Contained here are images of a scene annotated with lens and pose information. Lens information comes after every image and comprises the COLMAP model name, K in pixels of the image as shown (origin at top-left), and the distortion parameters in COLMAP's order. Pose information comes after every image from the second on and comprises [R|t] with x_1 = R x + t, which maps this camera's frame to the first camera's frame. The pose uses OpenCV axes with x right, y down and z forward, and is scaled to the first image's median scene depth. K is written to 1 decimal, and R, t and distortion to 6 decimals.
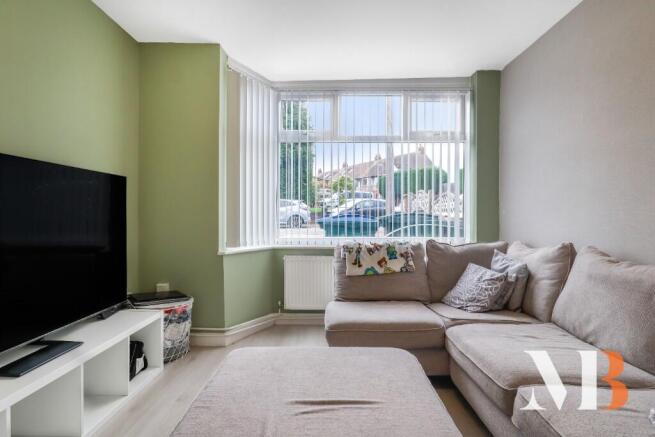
lens RADIAL K [[336.0, 0, 327.5], [0, 336.0, 218.5], [0, 0, 1]] dist [-0.024653, 0.001286]
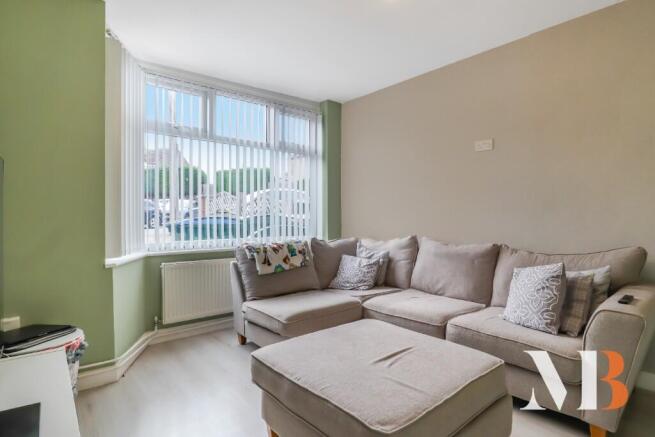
lens RADIAL K [[345.8, 0, 327.5], [0, 345.8, 218.5], [0, 0, 1]] dist [-0.027665, 0.014304]
pose [[0.752418, -0.004546, 0.658671, -0.482610], [0.007382, 0.999972, -0.001531, -0.002339], [-0.658645, 0.006014, 0.752430, 0.050131]]
